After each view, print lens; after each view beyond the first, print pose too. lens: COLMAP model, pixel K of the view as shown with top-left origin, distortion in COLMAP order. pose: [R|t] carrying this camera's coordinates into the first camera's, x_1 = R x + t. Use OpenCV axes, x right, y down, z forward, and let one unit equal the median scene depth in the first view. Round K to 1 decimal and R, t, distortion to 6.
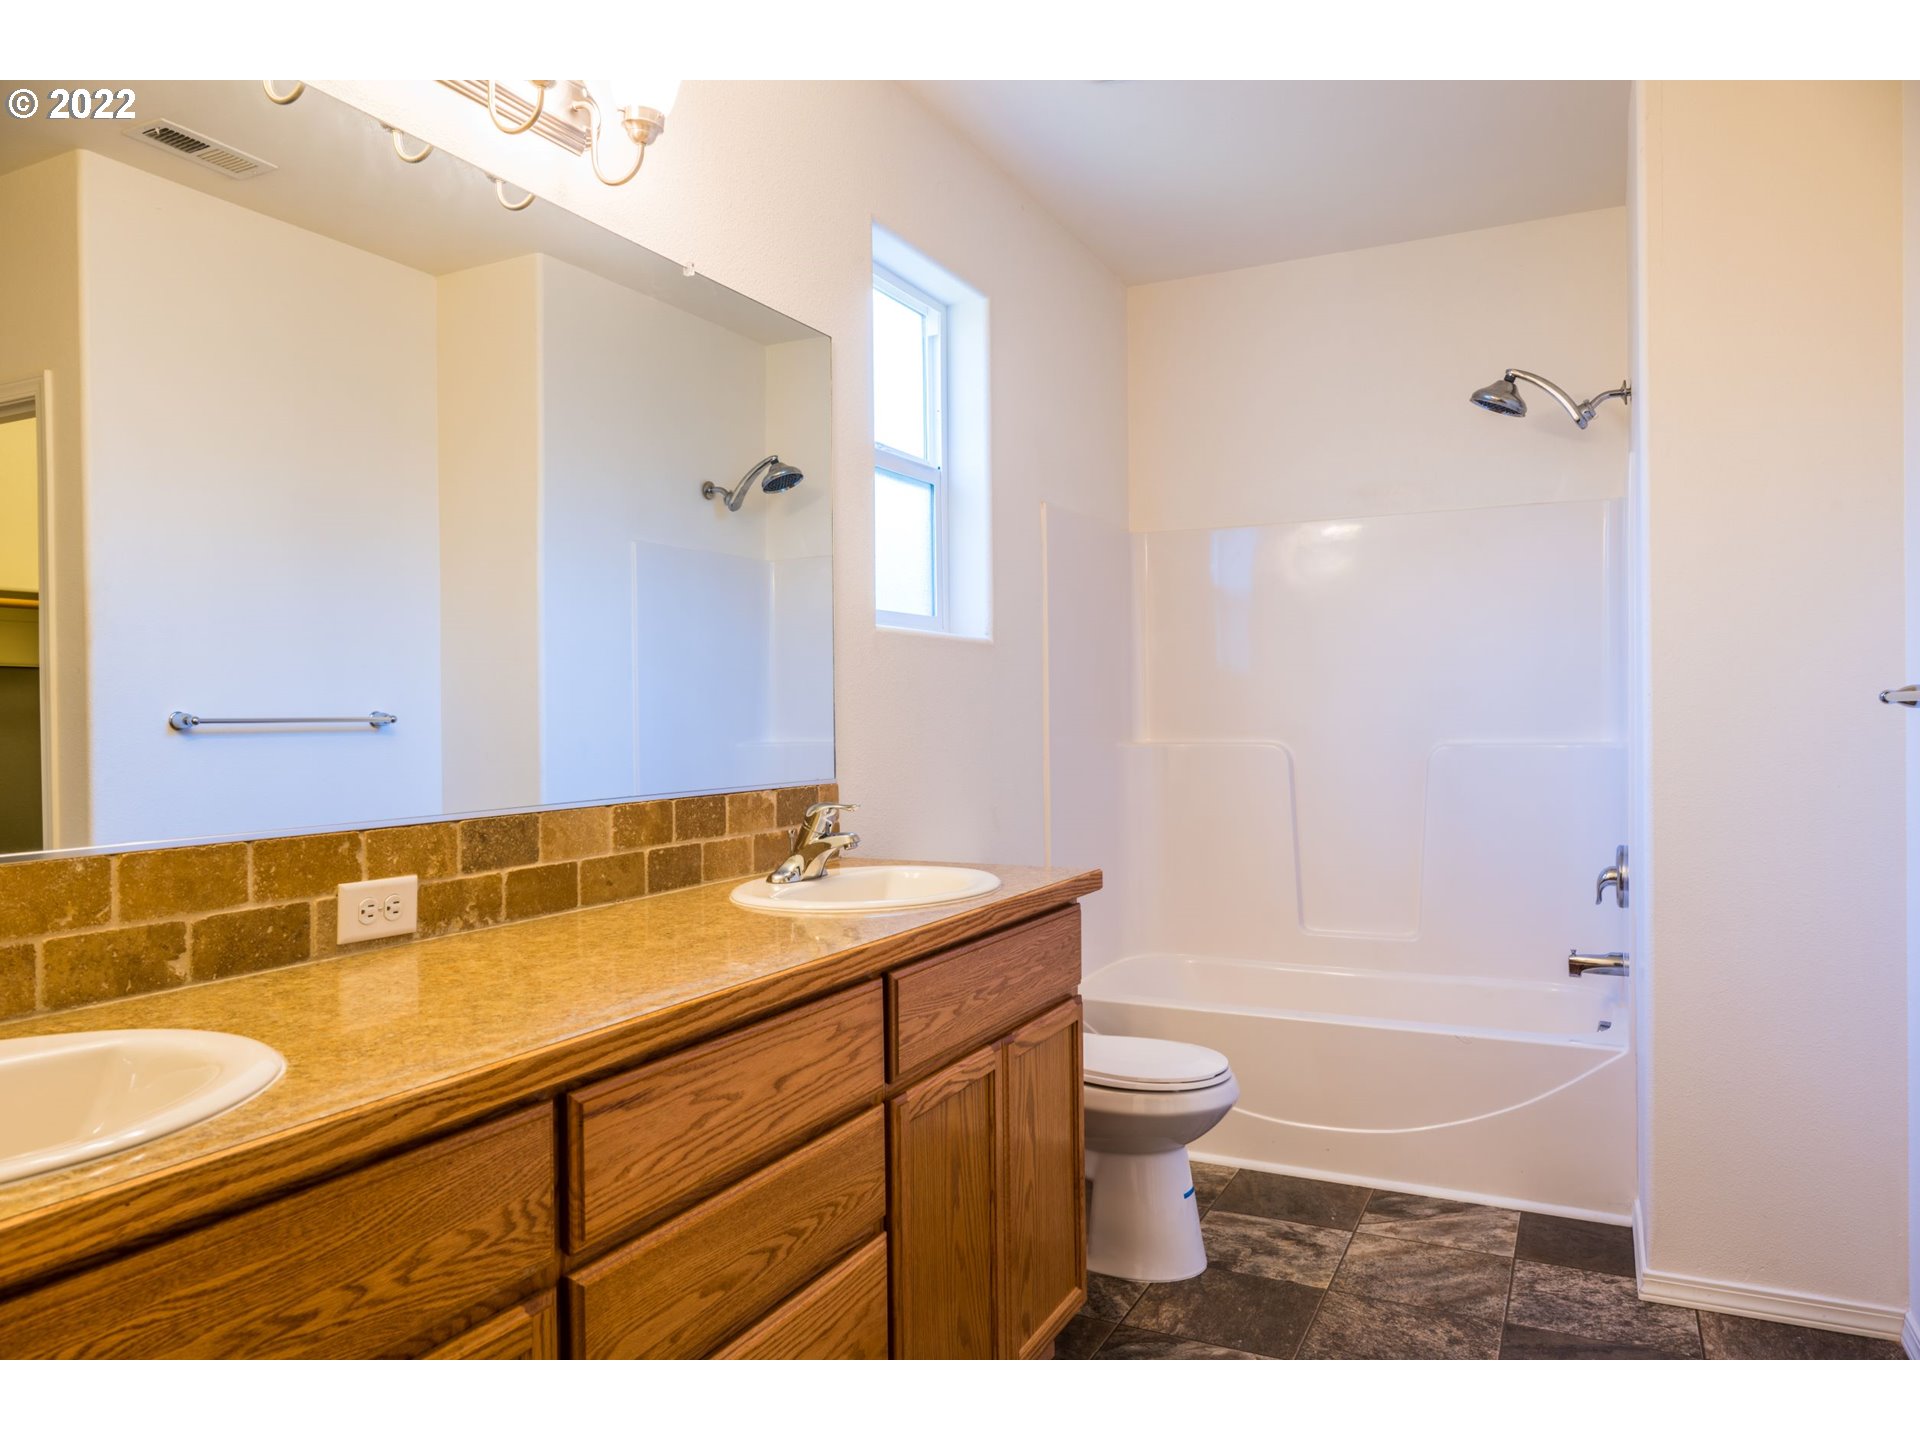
lens RADIAL K [[1292.3, 0, 960.0], [0, 1292.3, 720.0], [0, 0, 1]] dist [0.004101, -0.004672]
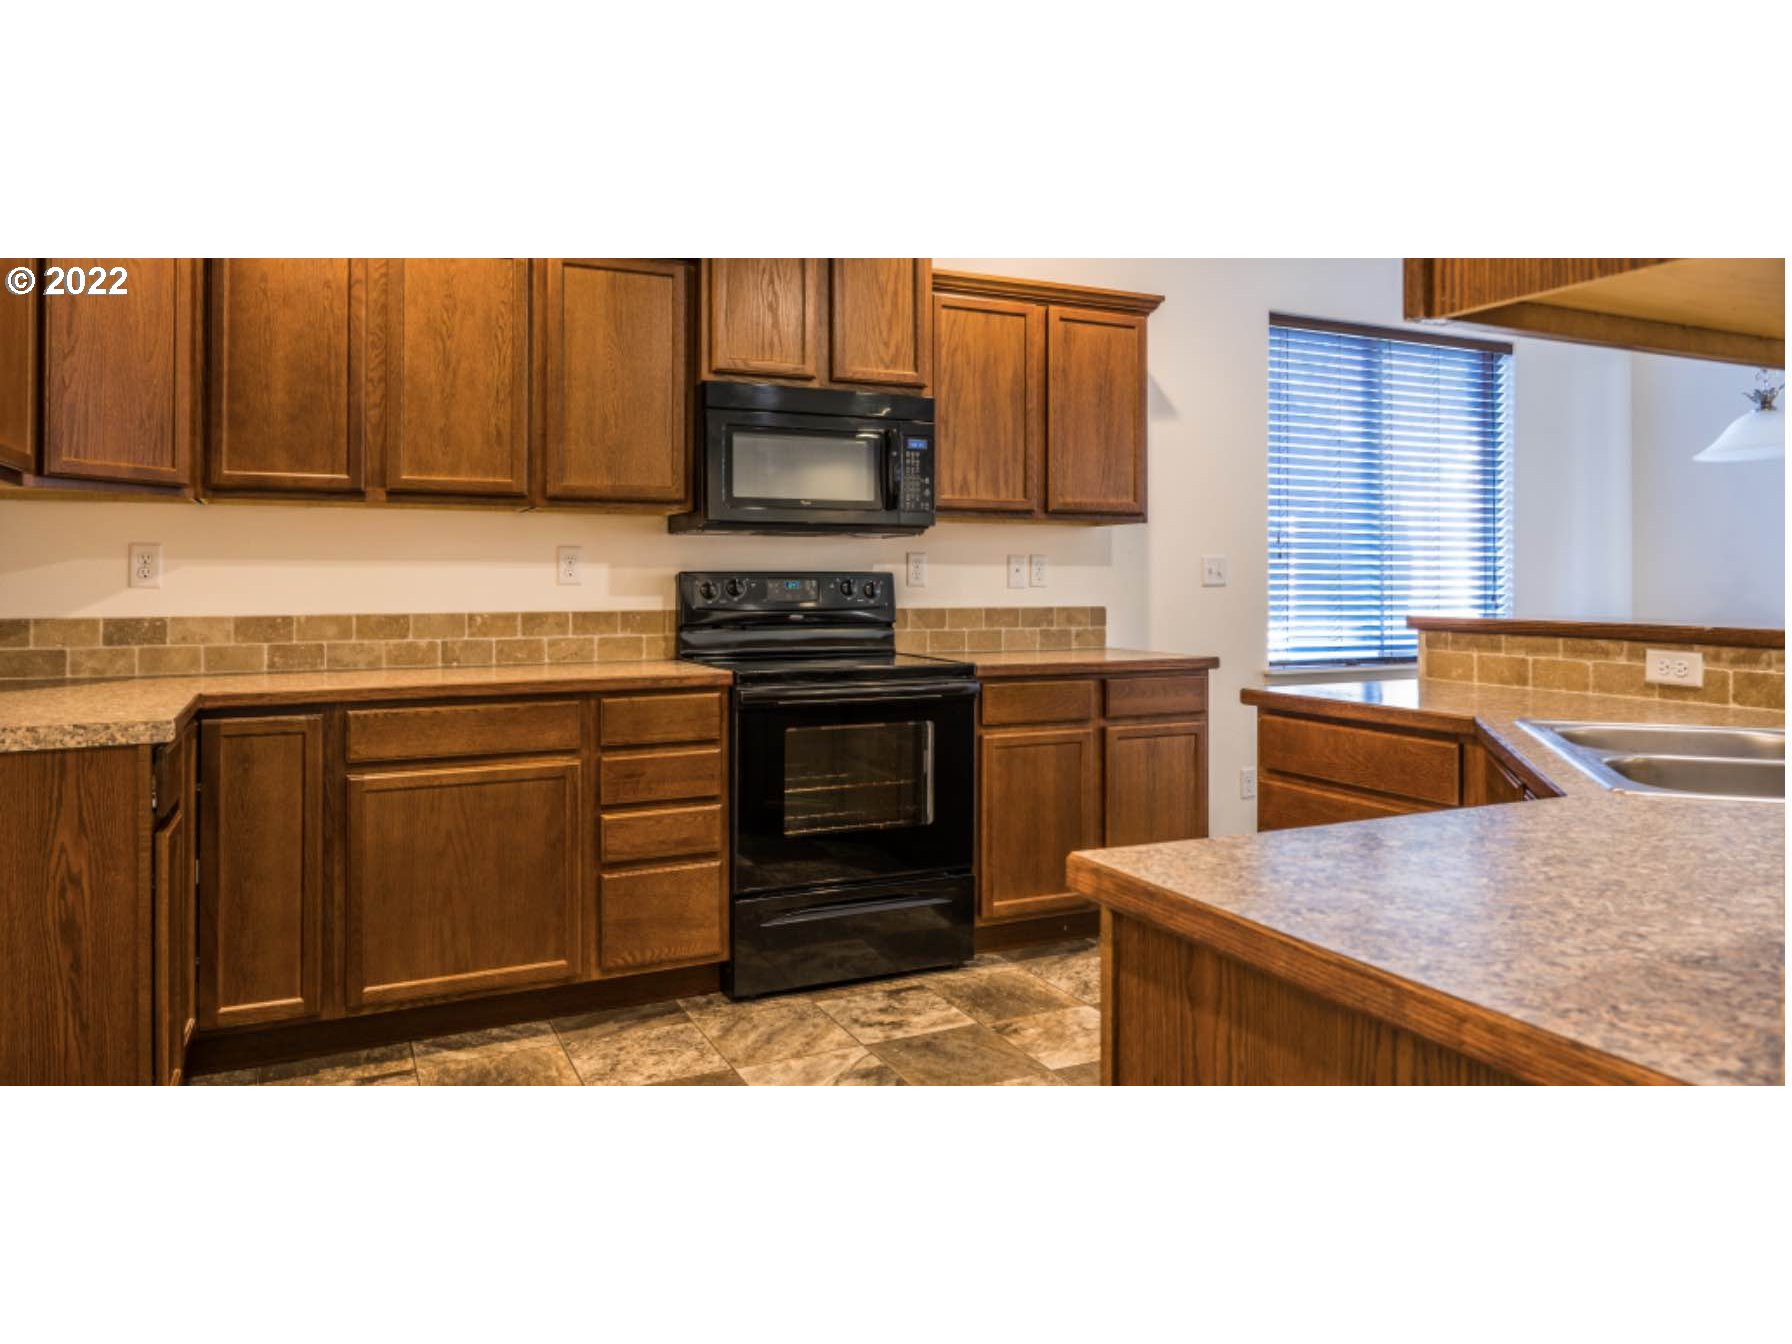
lens RADIAL K [[1206.2, 0, 896.0], [0, 1206.2, 672.0], [0, 0, 1]] dist [0.004101, -0.004672]
pose [[-0.606098, 0.078402, -0.791516, 1.104199], [-0.009159, 0.994376, 0.105510, -0.024573], [0.795337, 0.071199, -0.601972, 1.666670]]
